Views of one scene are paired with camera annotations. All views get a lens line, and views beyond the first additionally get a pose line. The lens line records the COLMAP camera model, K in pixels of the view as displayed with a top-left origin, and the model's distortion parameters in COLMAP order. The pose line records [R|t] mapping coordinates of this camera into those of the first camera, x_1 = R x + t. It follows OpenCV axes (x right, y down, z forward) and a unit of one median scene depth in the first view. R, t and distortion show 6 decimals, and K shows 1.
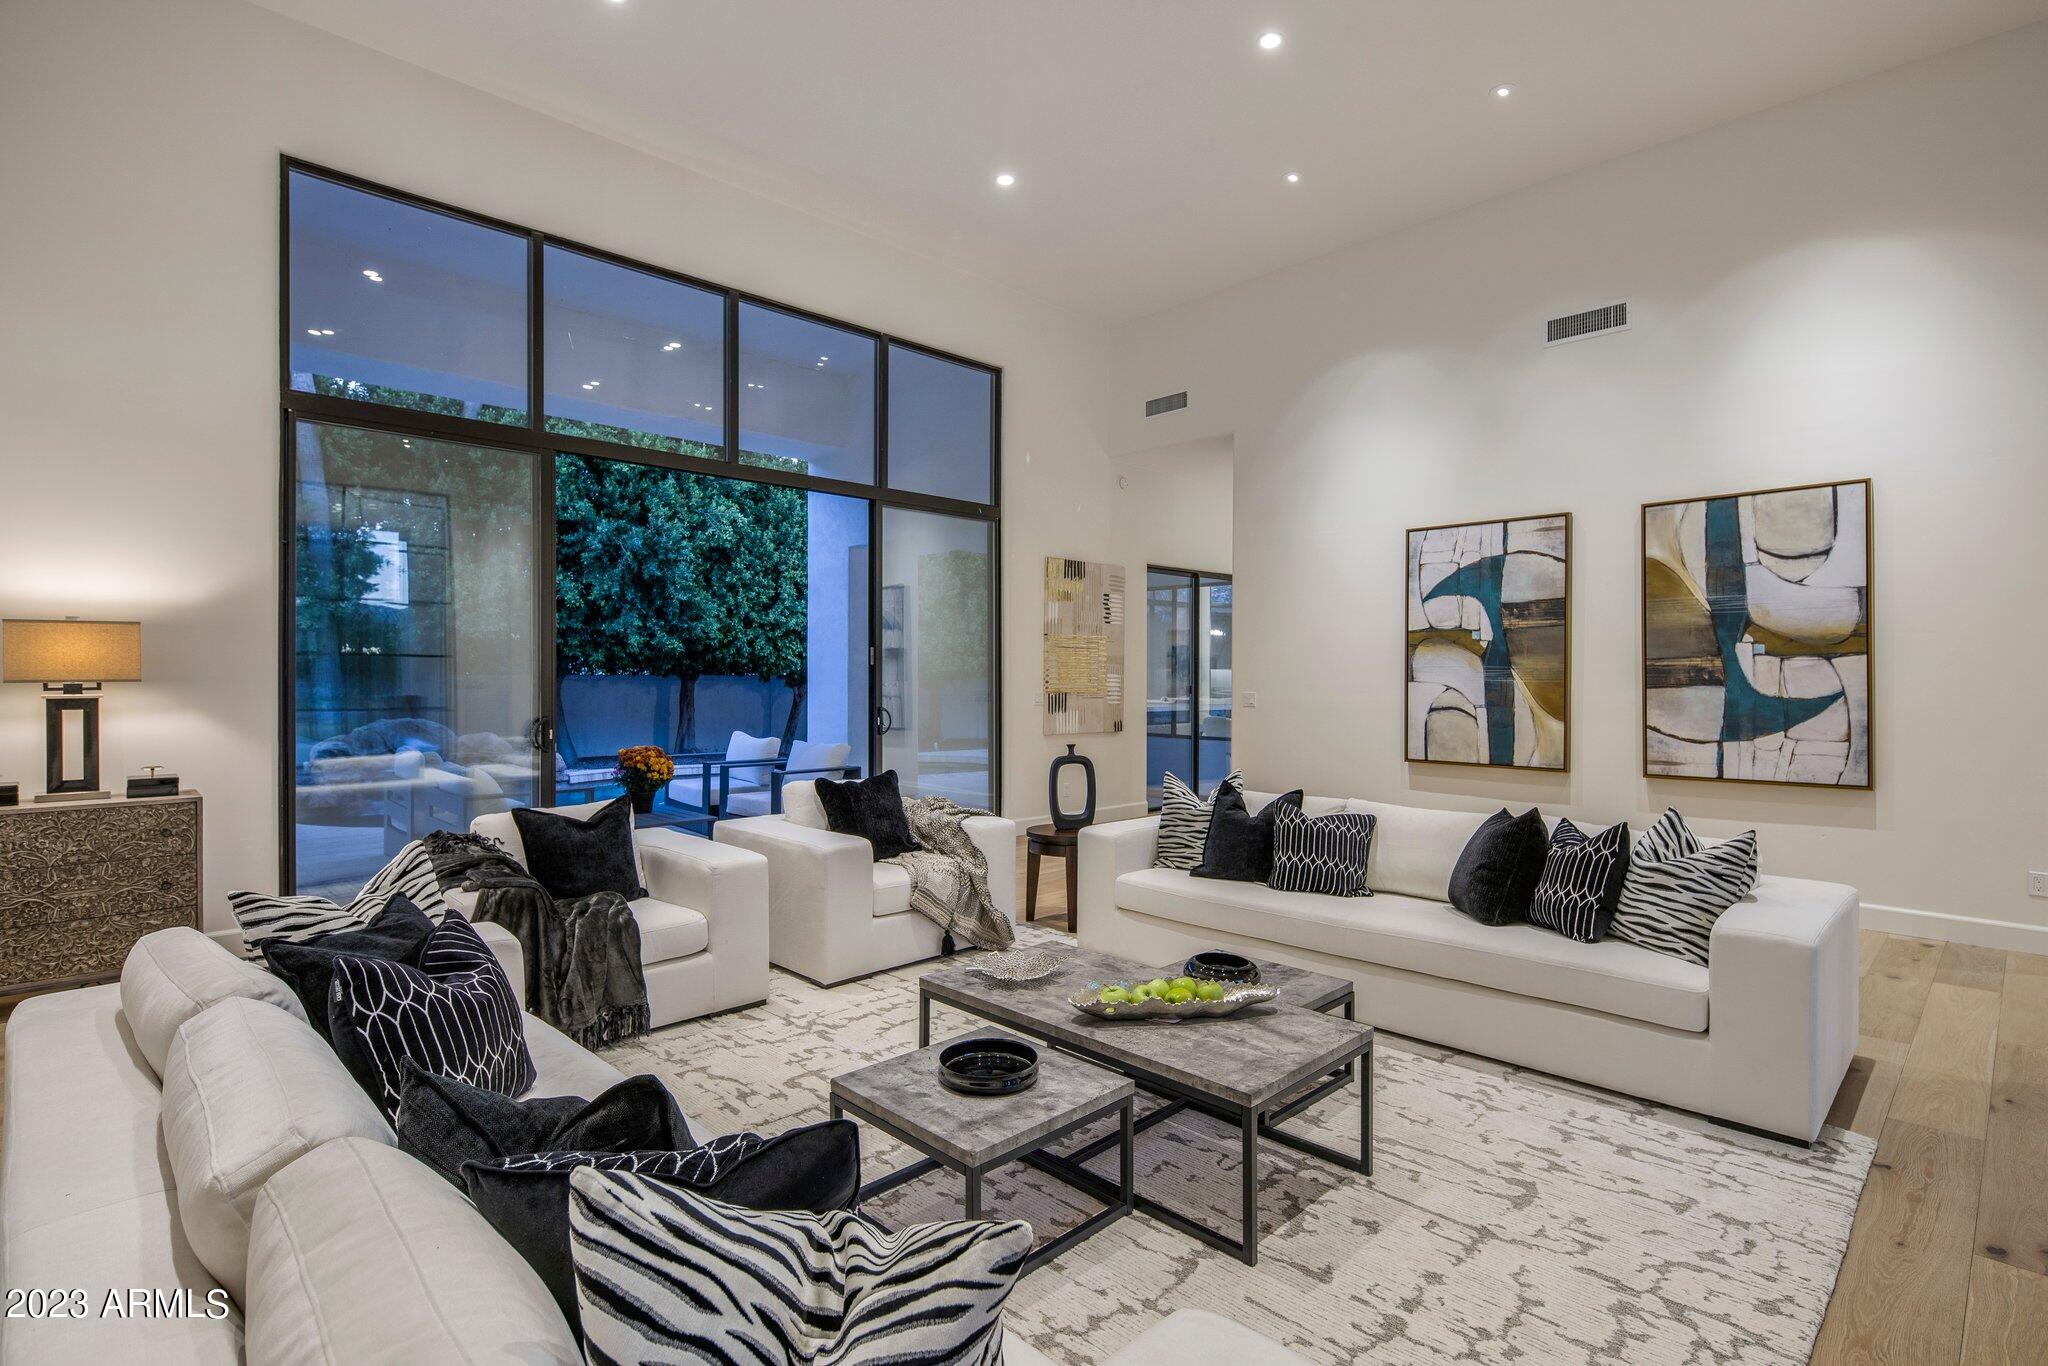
lens RADIAL K [[988.3, 0, 1033.5], [0, 988.3, 675.5], [0, 0, 1]] dist [0.007479, -0.005290]
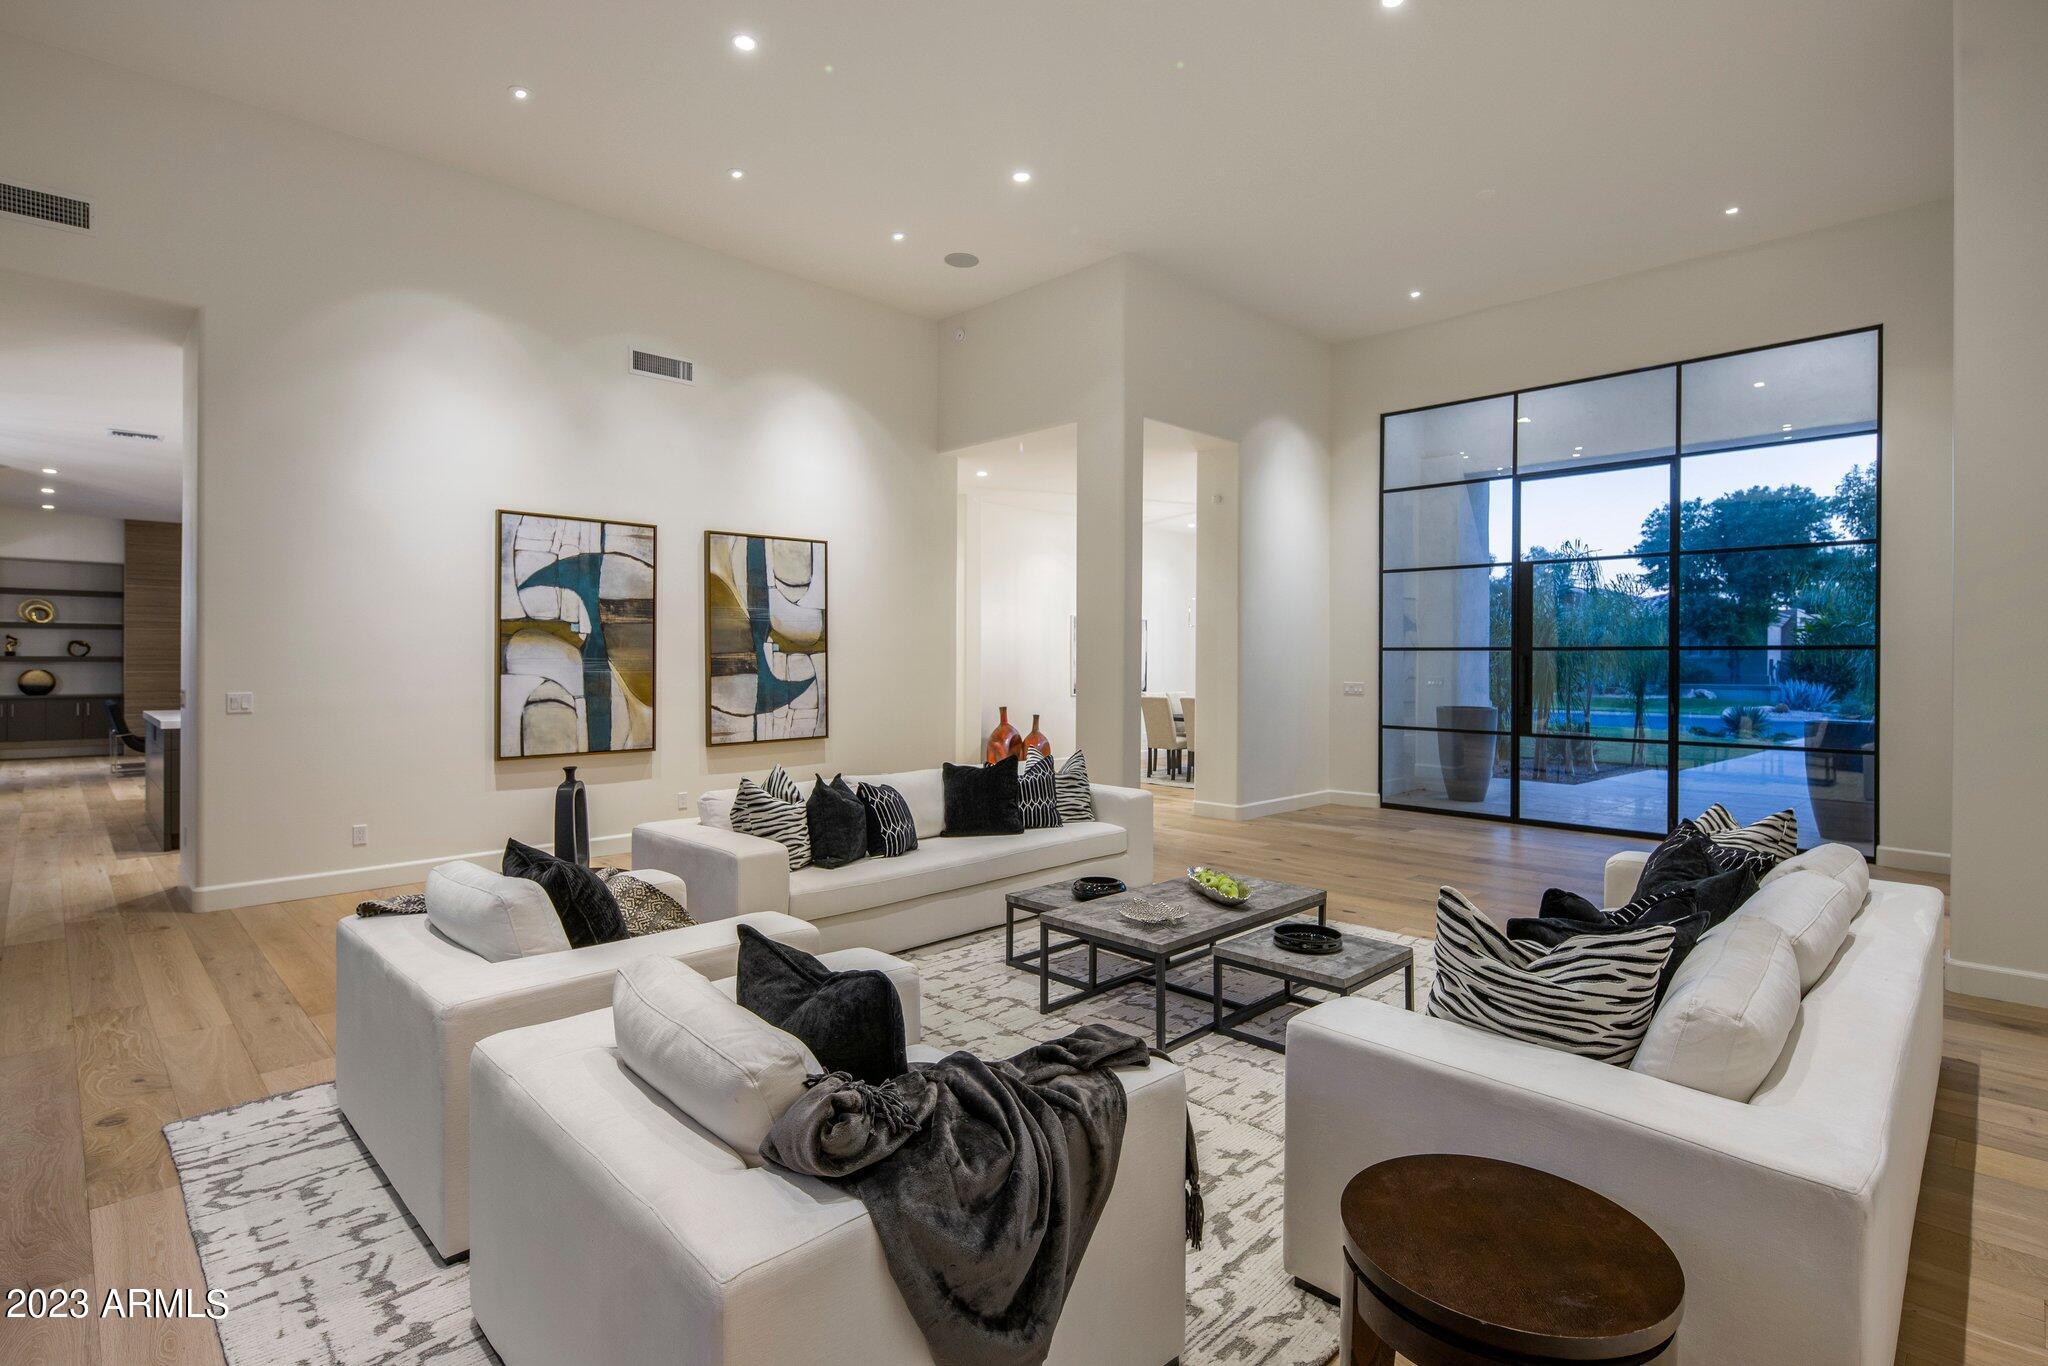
lens RADIAL K [[988.3, 0, 1027.3], [0, 988.3, 665.0], [0, 0, 1]] dist [0.007479, -0.005290]
pose [[-0.000671, -0.009266, 0.999957, -0.664778], [-0.002639, 0.999954, 0.009264, -0.014916], [-0.999996, -0.002633, -0.000695, 0.613530]]
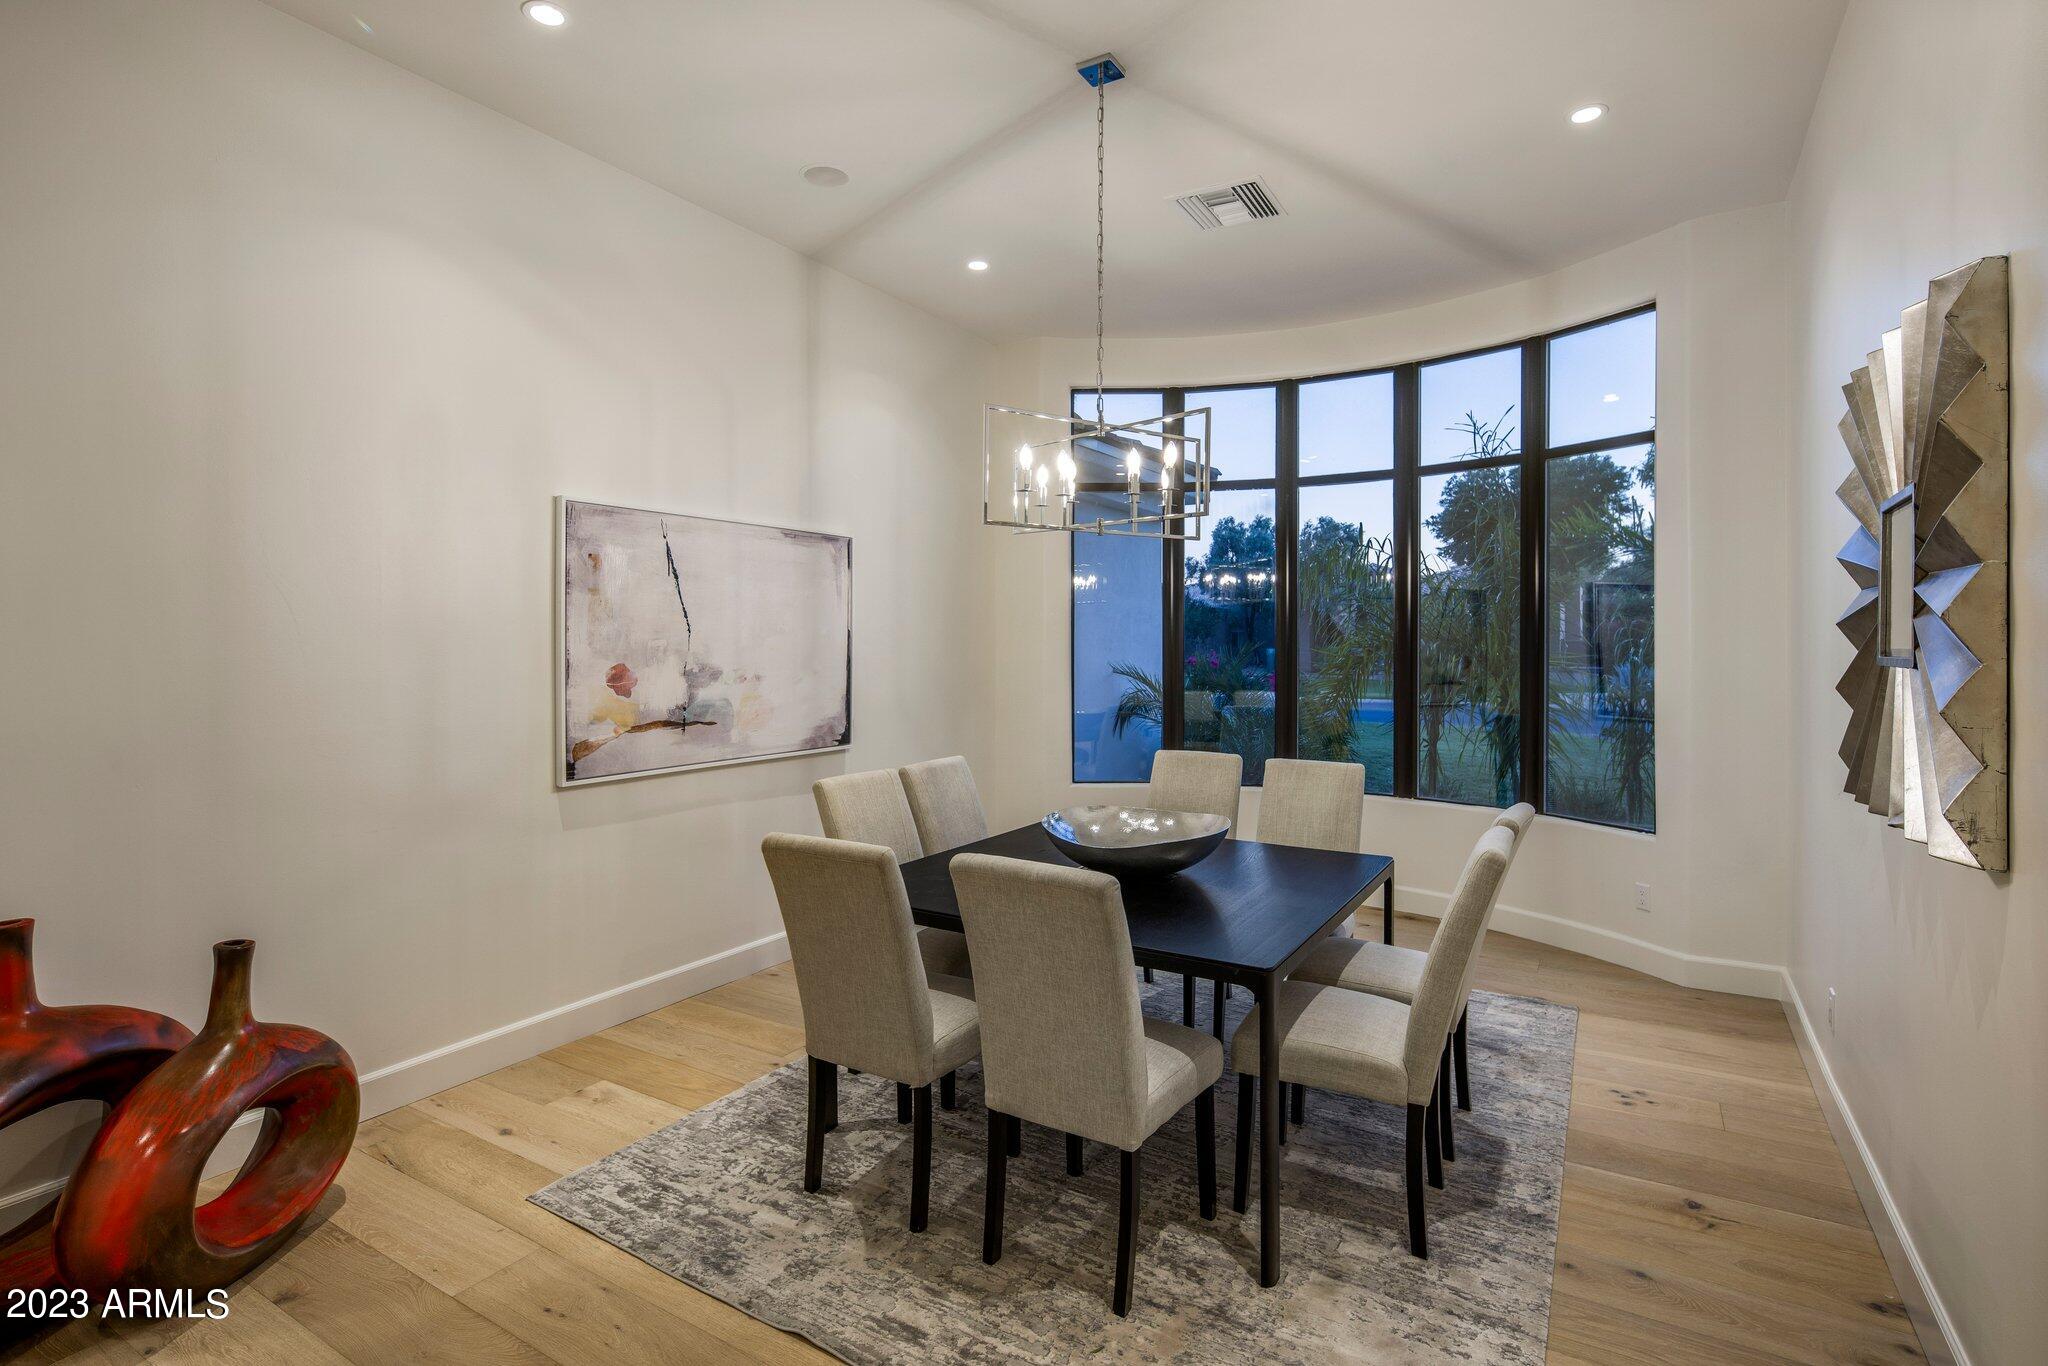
lens RADIAL K [[988.3, 0, 1013.1], [0, 988.3, 641.9], [0, 0, 1]] dist [0.007479, -0.005290]
pose [[-0.229802, -0.003011, 0.973233, 0.918627], [0.000707, 0.999994, 0.003261, -0.017729], [-0.973237, 0.001438, -0.229799, 0.374562]]
